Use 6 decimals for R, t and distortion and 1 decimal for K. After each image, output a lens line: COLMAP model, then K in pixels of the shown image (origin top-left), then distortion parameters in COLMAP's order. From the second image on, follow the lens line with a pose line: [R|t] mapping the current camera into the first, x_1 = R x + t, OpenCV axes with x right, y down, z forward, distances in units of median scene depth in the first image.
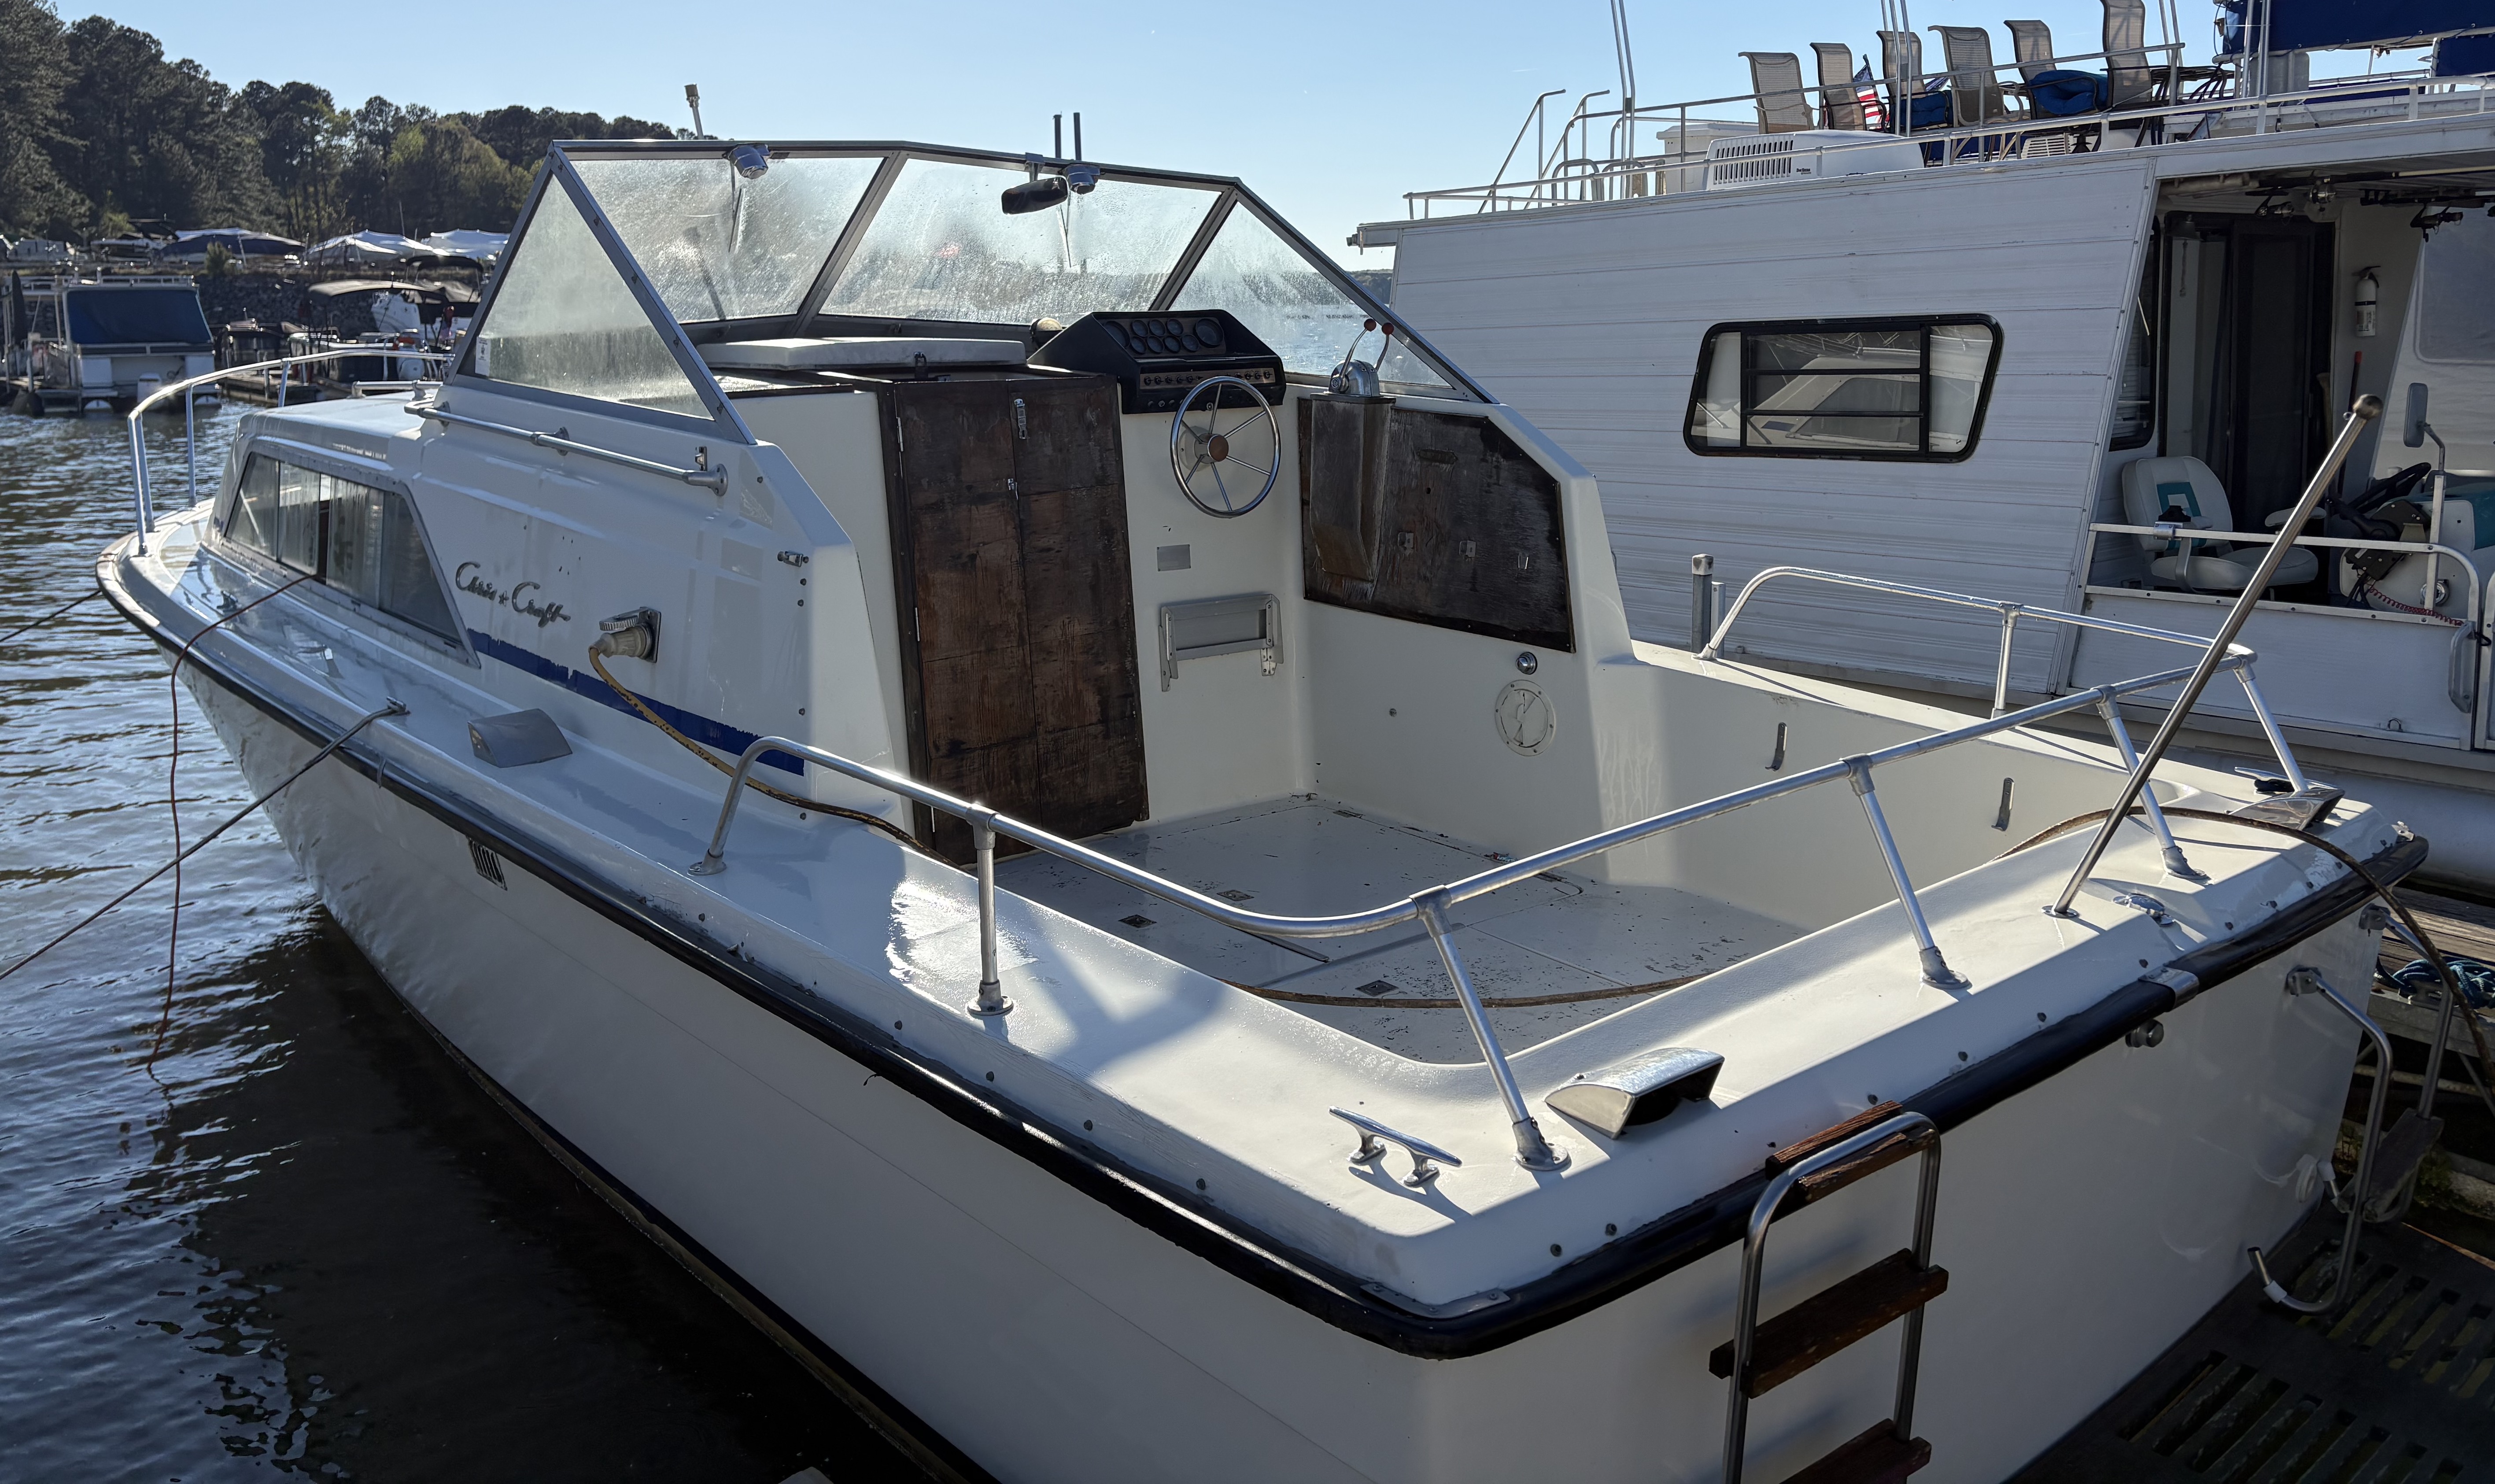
lens RADIAL K [[1865.1, 0, 1251.1], [0, 1865.1, 741.0], [0, 0, 1]] dist [-0.031401, -0.003127]
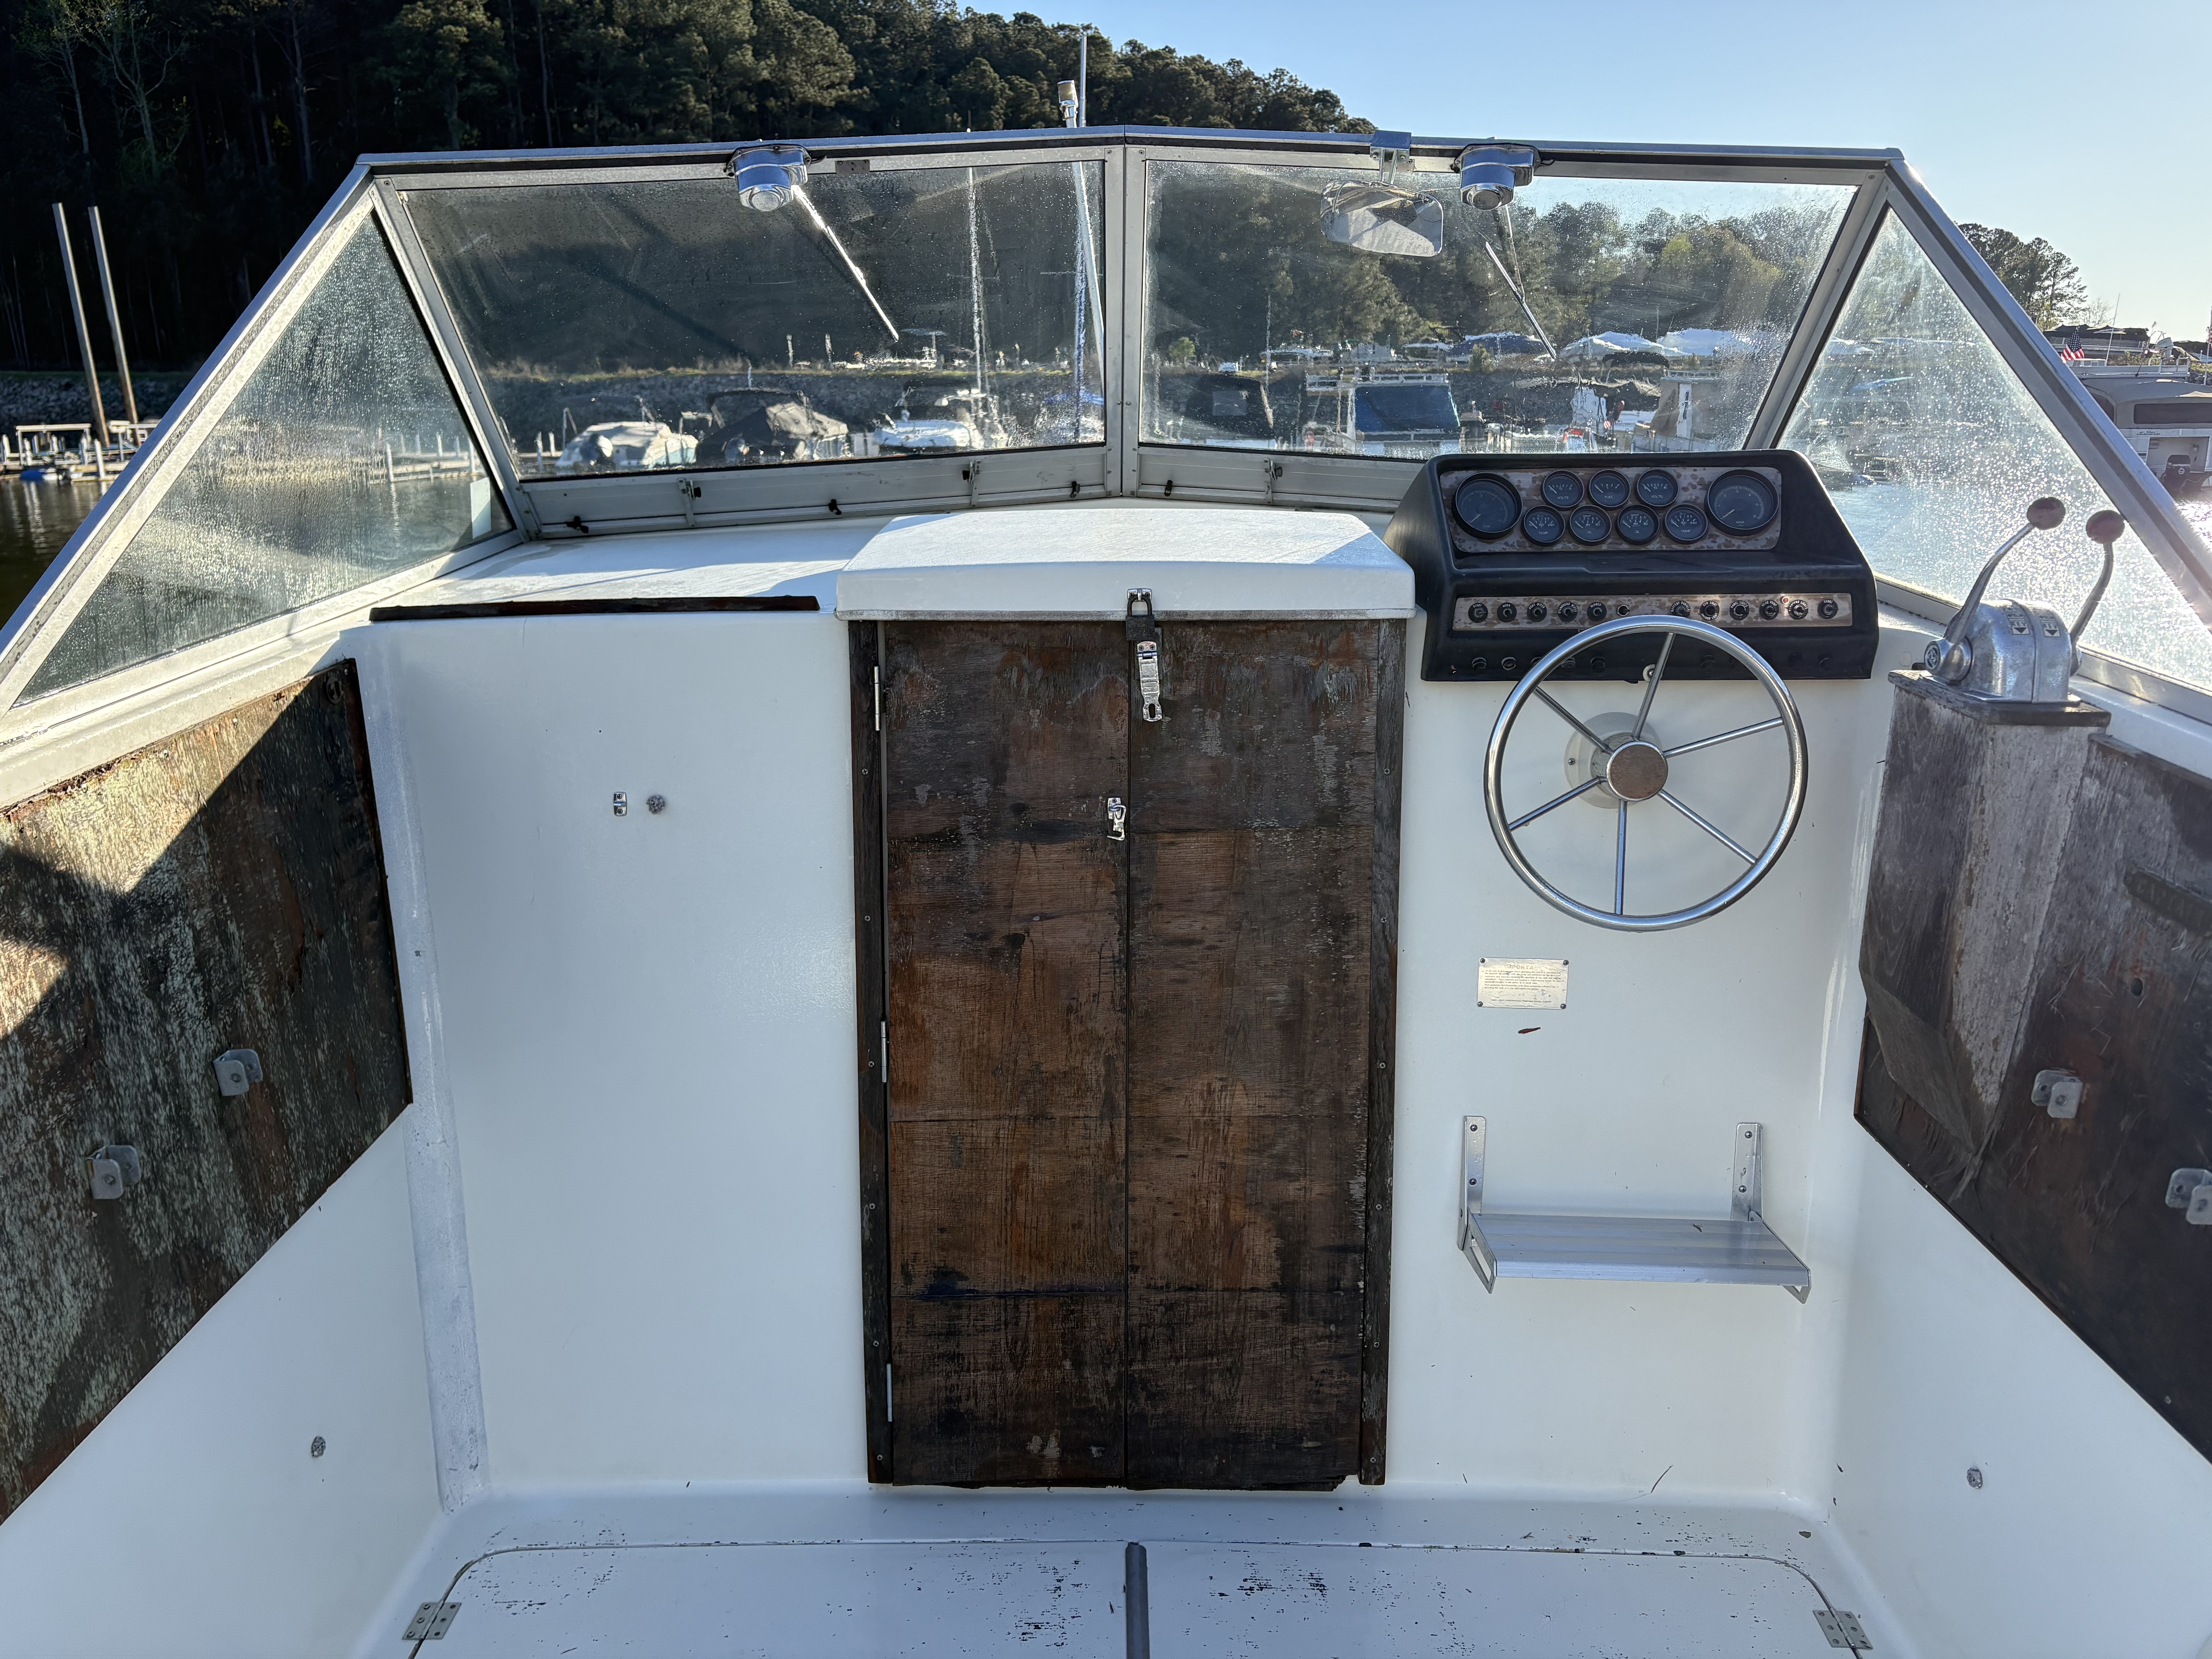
lens RADIAL K [[1661.4, 0, 1099.1], [0, 1661.4, 835.2], [0, 0, 1]] dist [0.002850, 0.000913]
pose [[0.734127, 0.164684, -0.658739, 0.160409], [-0.146649, 0.985701, 0.082992, -0.163216], [0.662987, 0.035676, 0.747781, 0.646959]]
